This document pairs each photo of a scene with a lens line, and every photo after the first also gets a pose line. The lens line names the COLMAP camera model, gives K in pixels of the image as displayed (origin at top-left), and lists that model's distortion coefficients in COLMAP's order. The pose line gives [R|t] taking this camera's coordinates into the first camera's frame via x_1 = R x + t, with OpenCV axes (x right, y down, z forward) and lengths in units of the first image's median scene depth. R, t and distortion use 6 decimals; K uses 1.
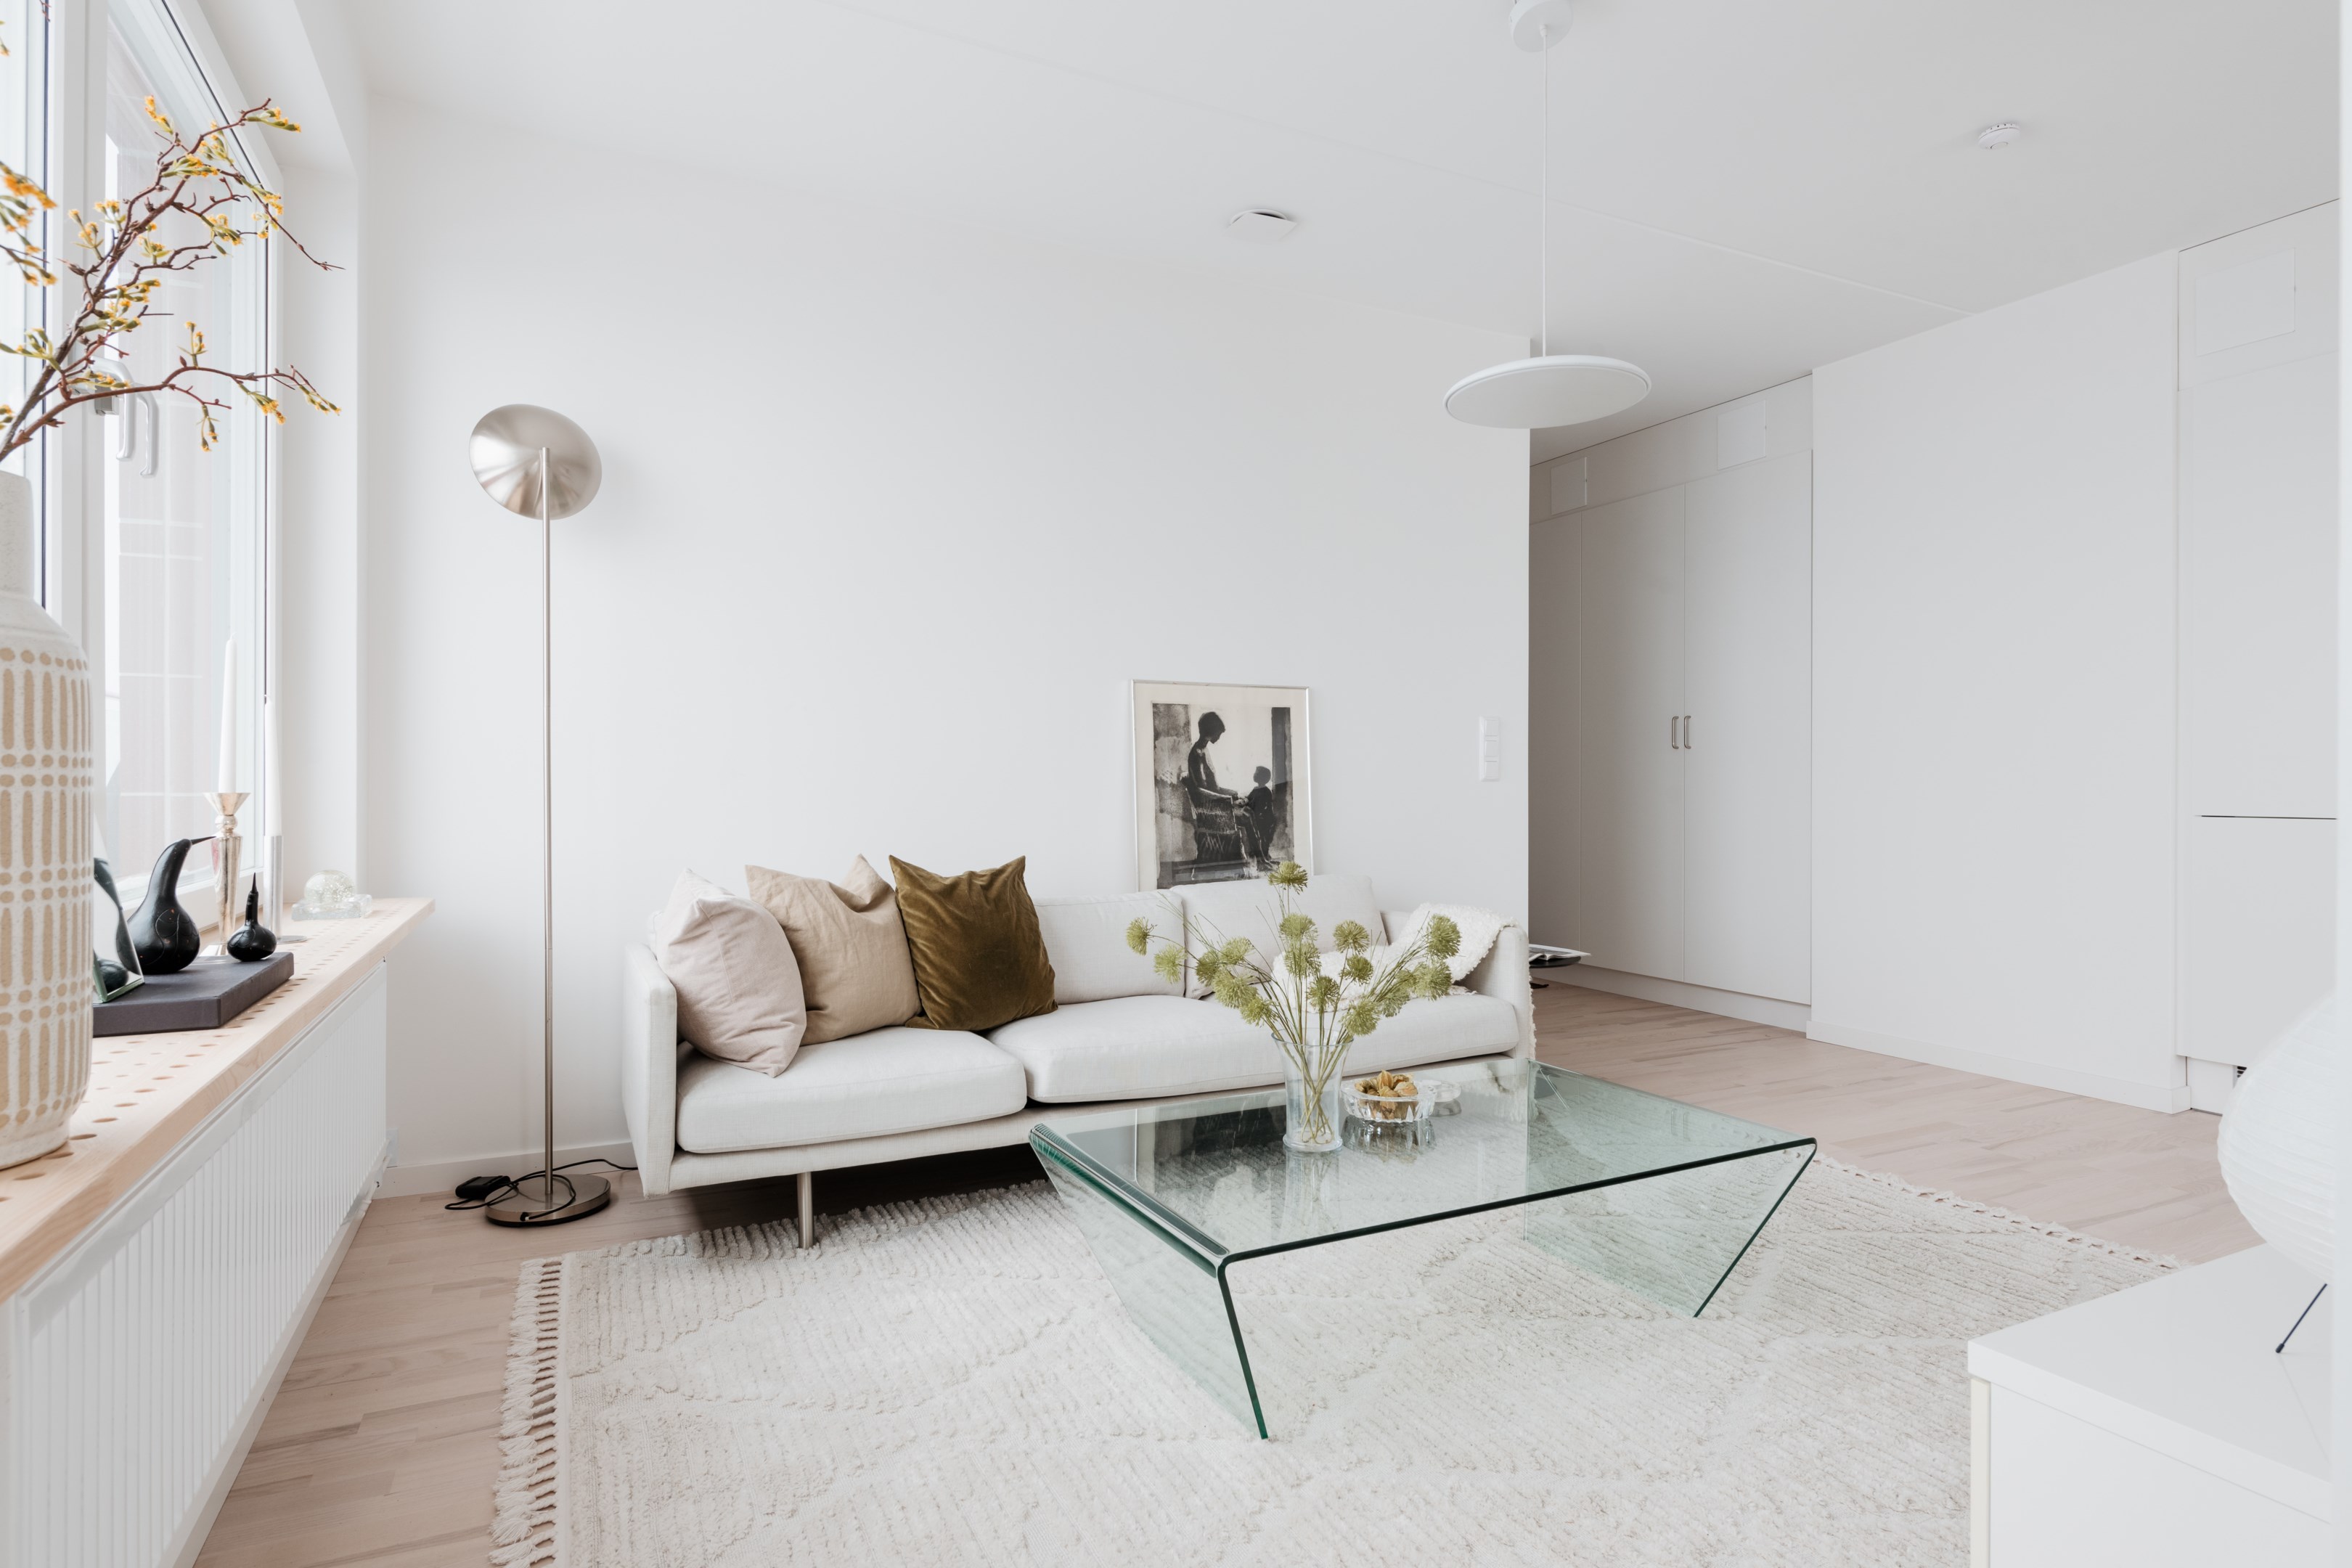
lens RADIAL K [[1245.9, 0, 1172.6], [0, 1245.9, 800.0], [0, 0, 1]] dist [0.006140, 0.000245]
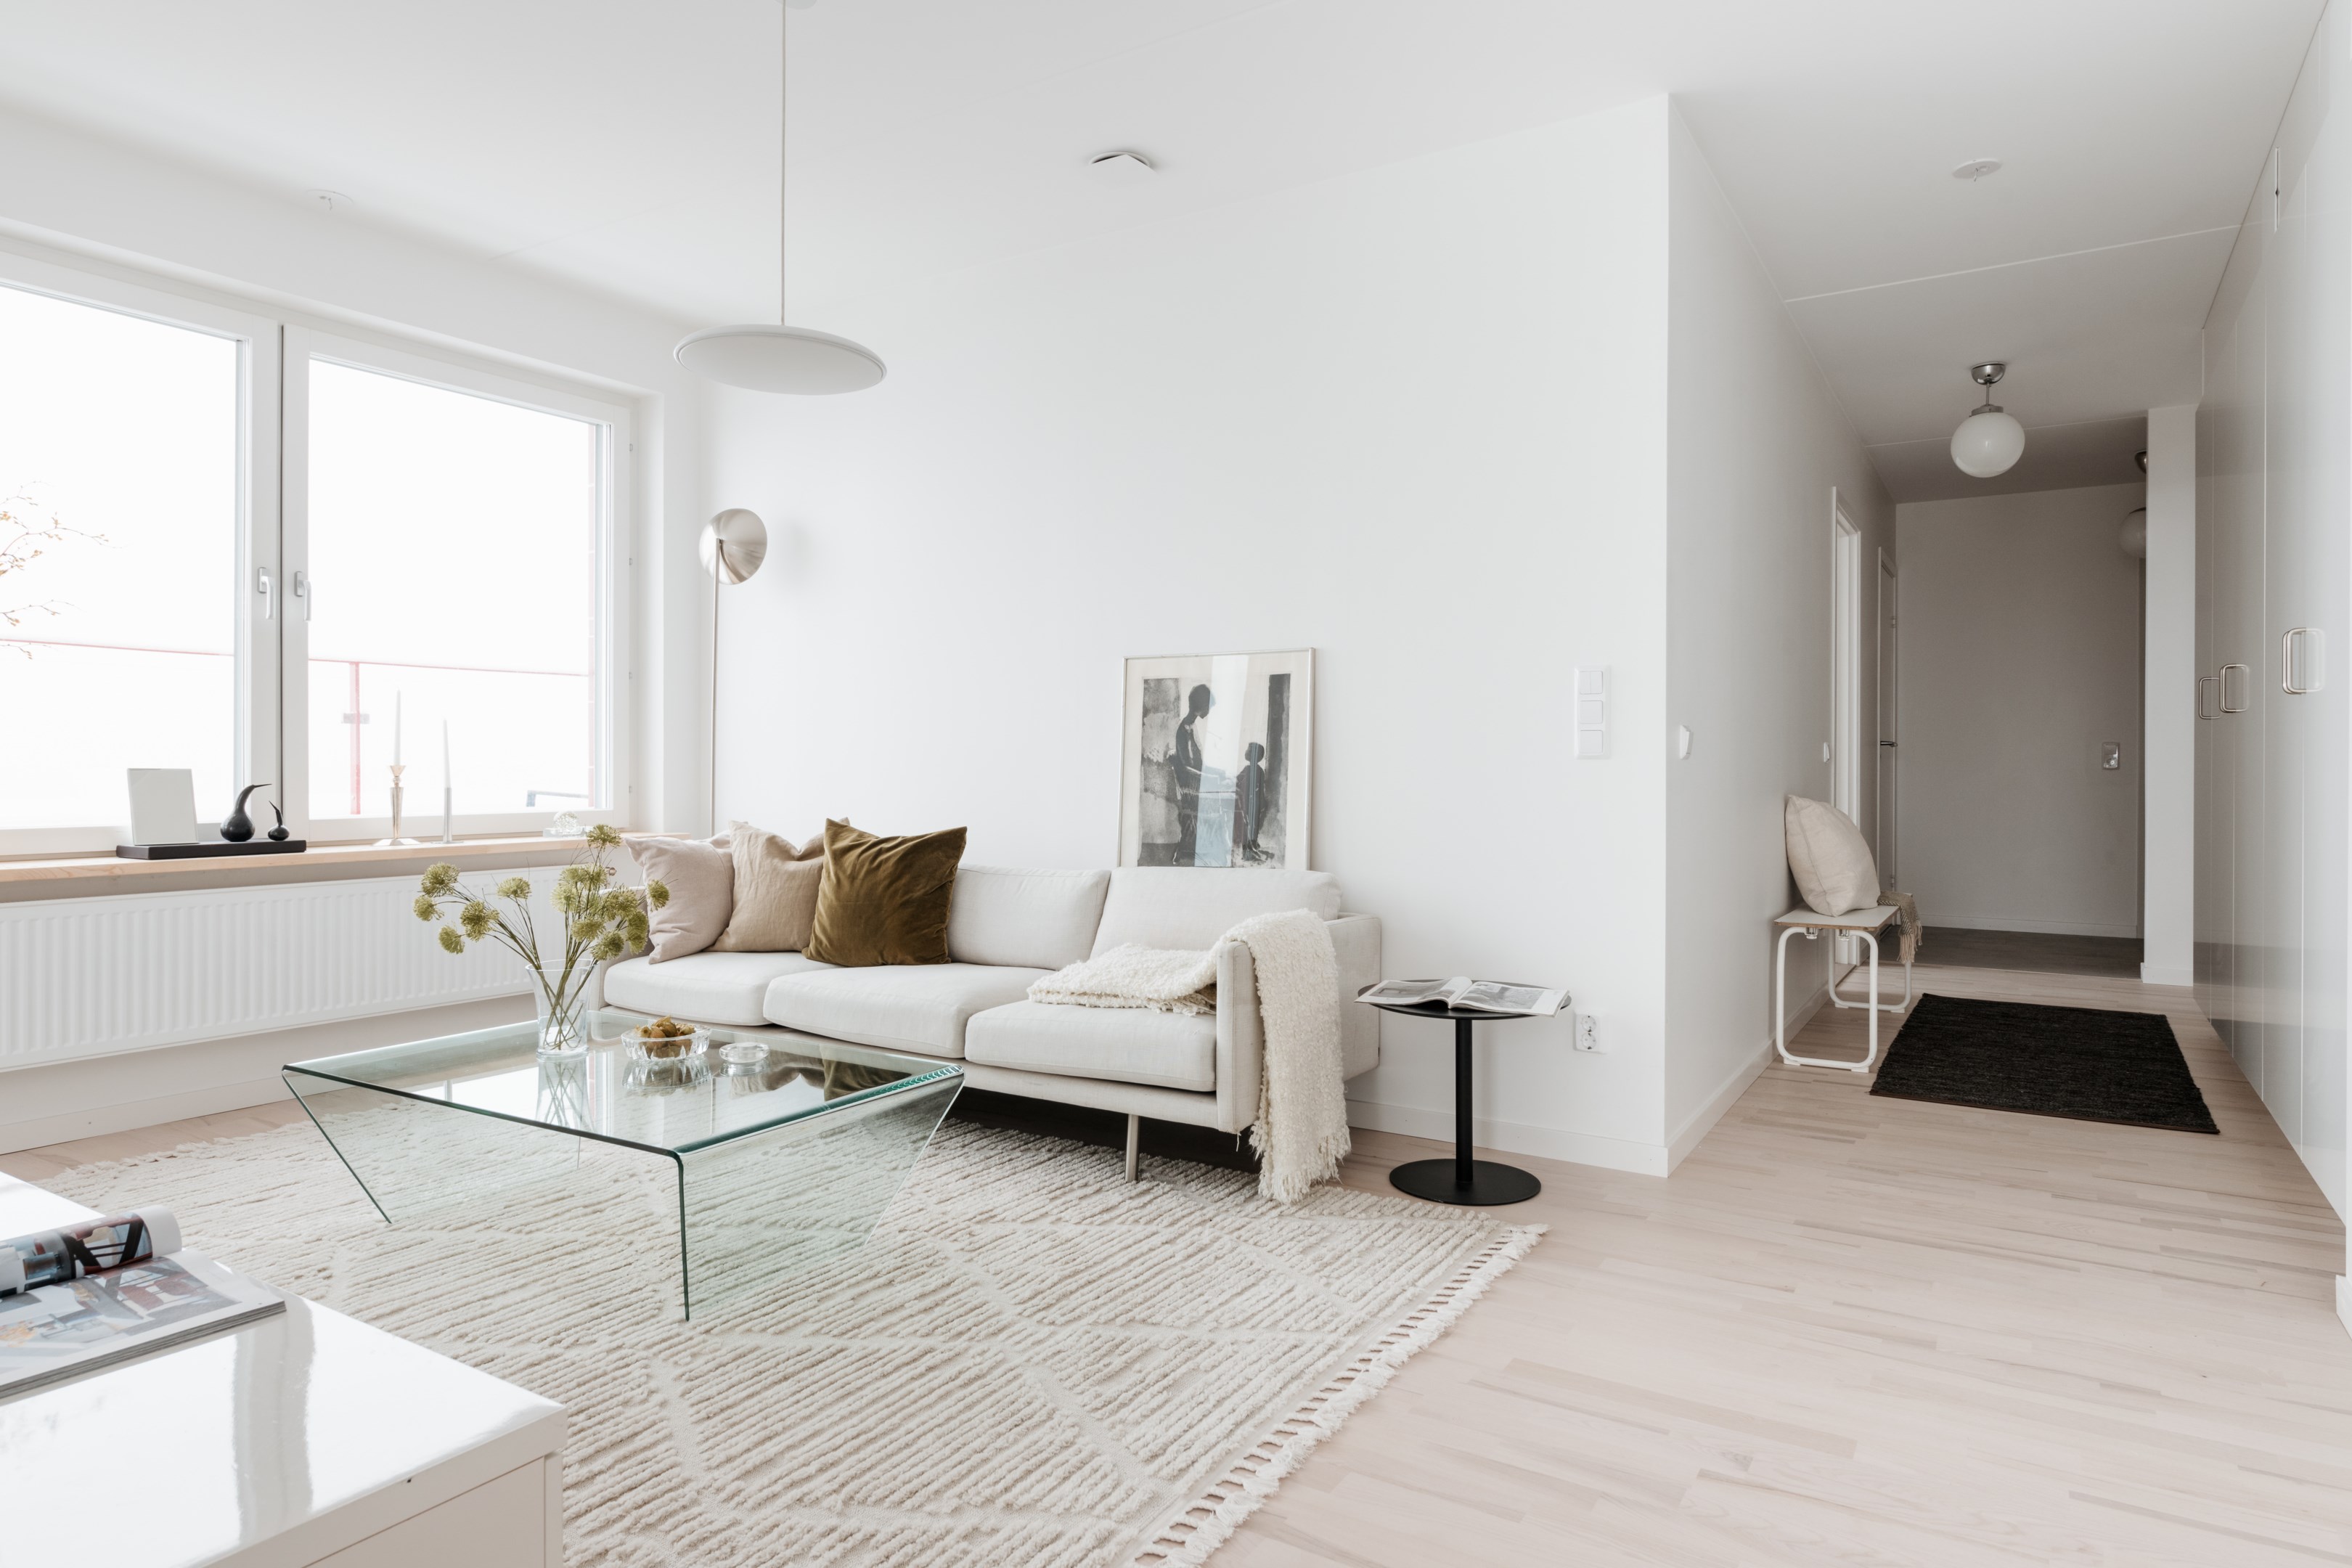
lens RADIAL K [[1352.5, 0, 1171.3], [0, 1352.5, 771.5], [0, 0, 1]] dist [-0.001711, 0.001558]
pose [[0.523880, 0.002815, -0.851788, 0.882487], [-0.013410, 0.999898, -0.004943, -0.000803], [0.851687, 0.014012, 0.523864, 0.460230]]
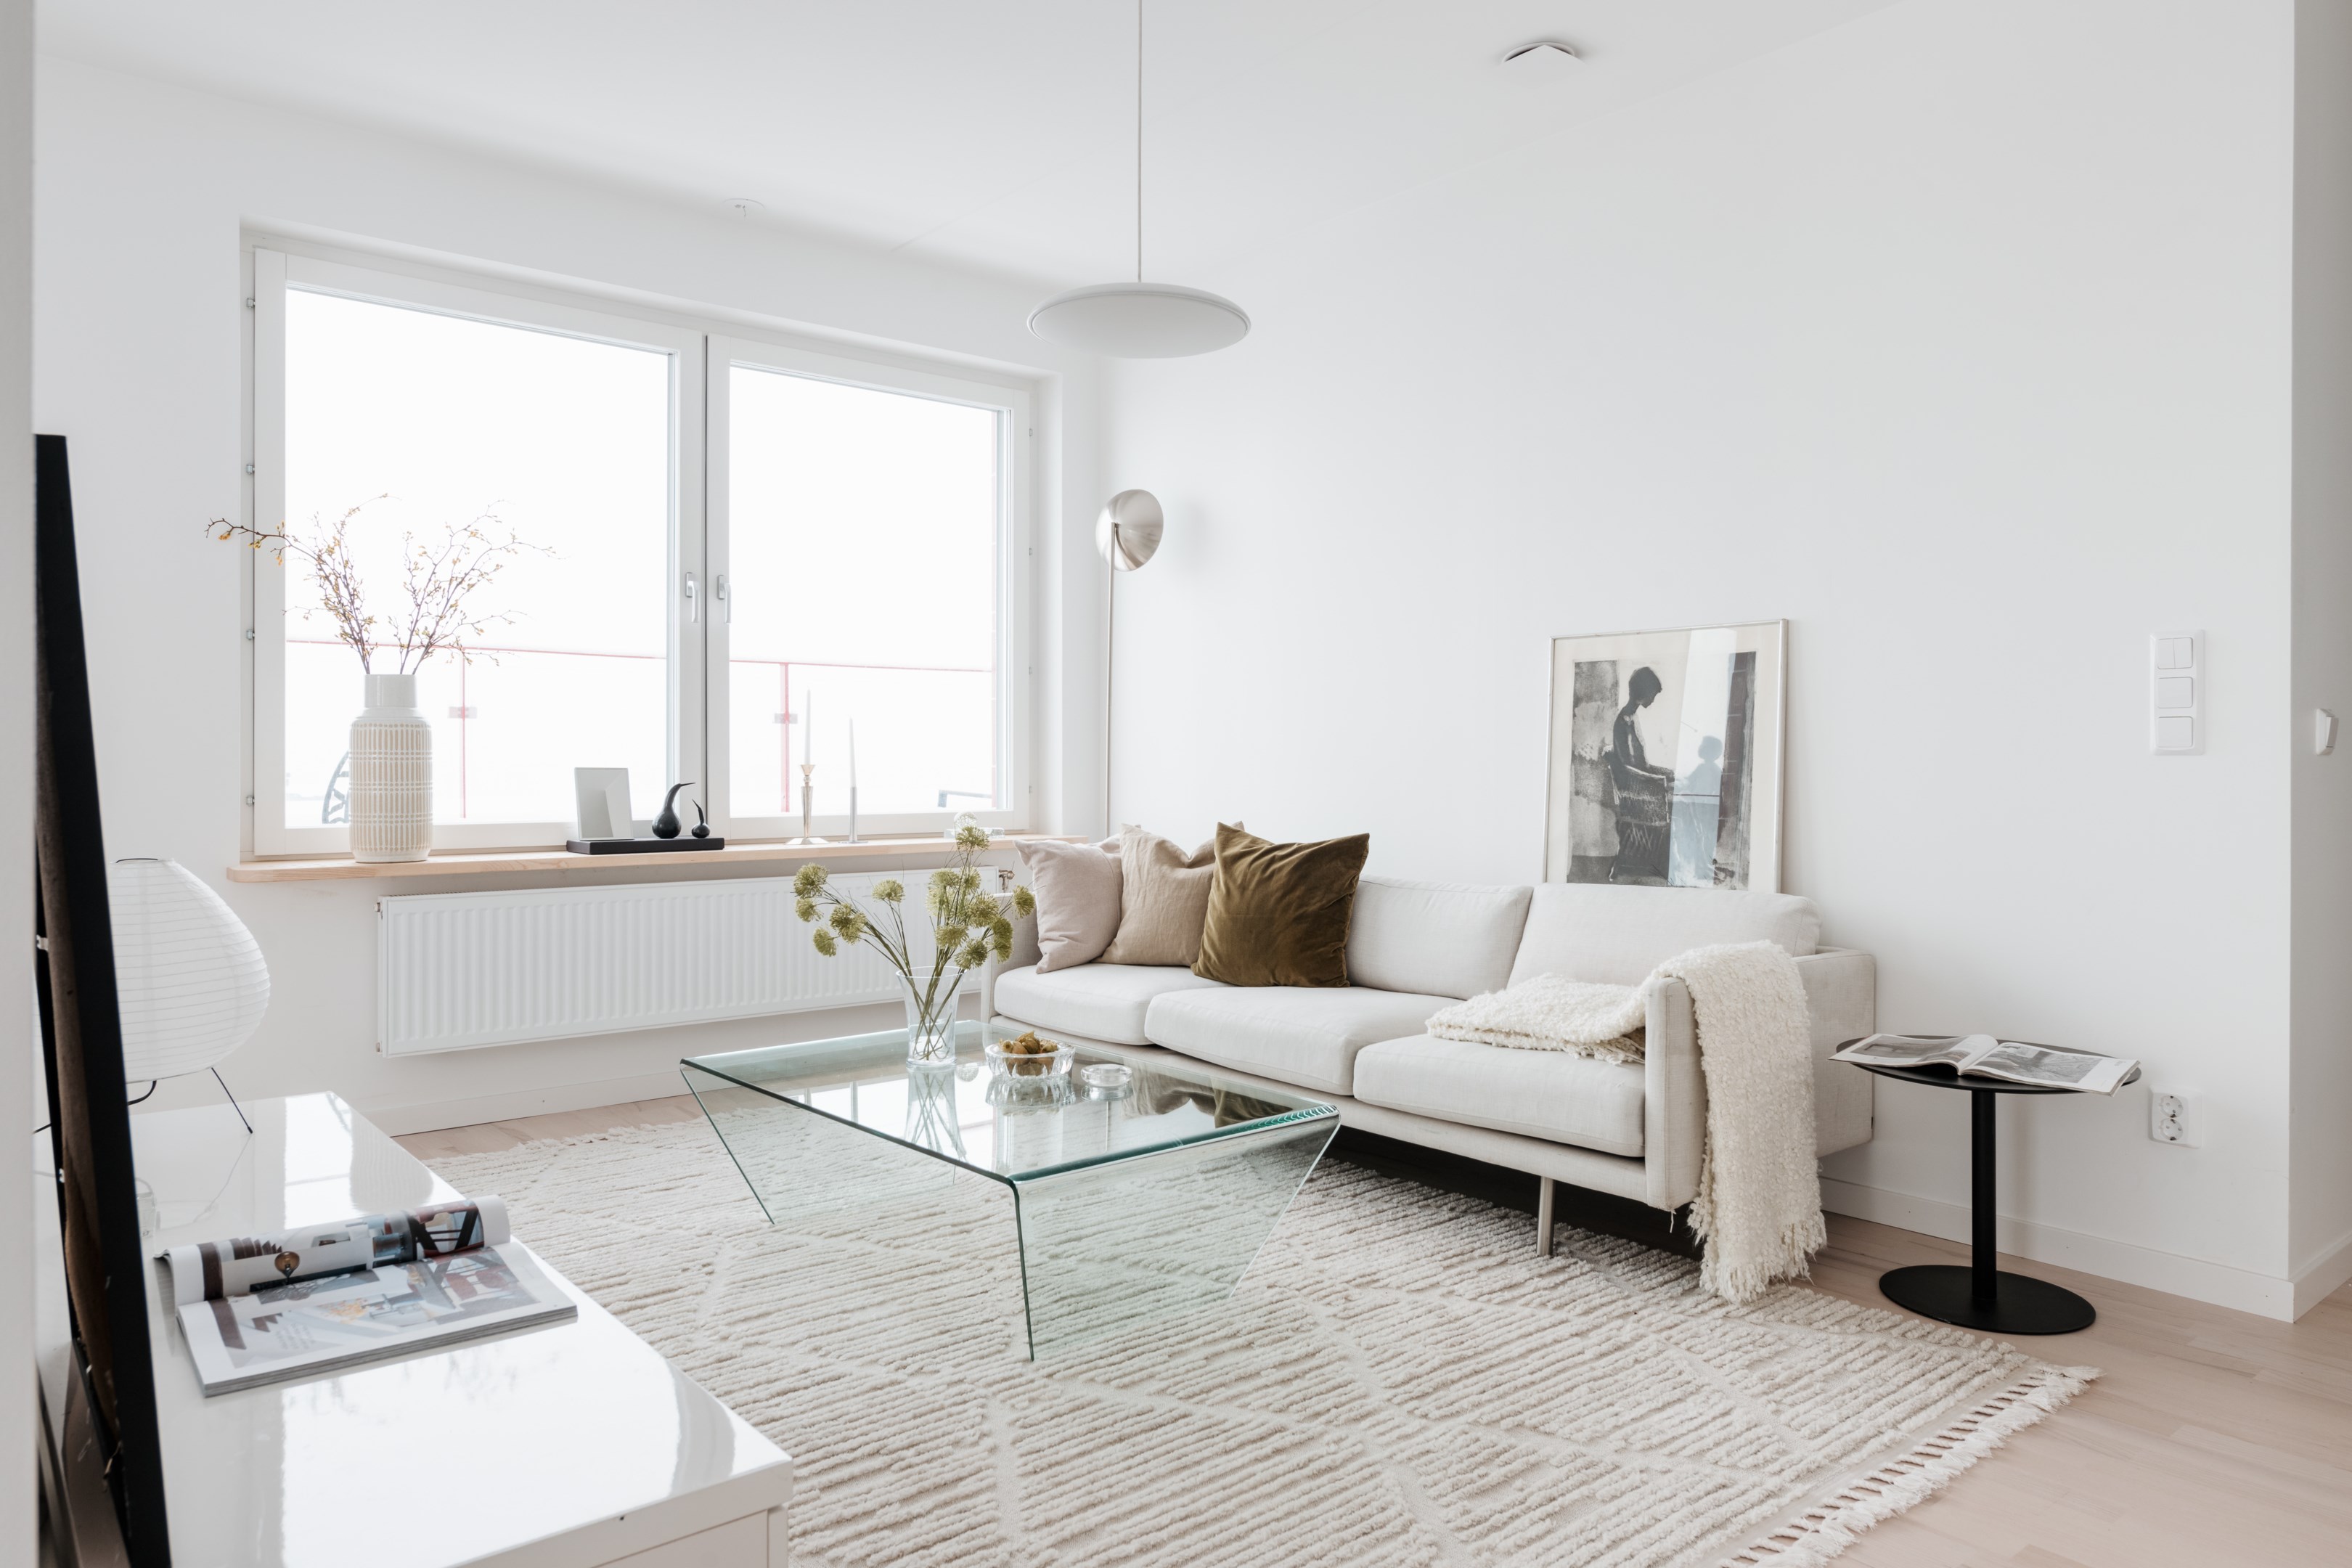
lens RADIAL K [[1497.7, 0, 1176.0], [0, 1497.7, 770.1], [0, 0, 1]] dist [-0.000692, -0.000587]
pose [[0.234795, 0.002675, -0.972041, 0.874206], [-0.014757, 0.999891, -0.000813, -0.001686], [0.971933, 0.014536, 0.234808, 0.504771]]
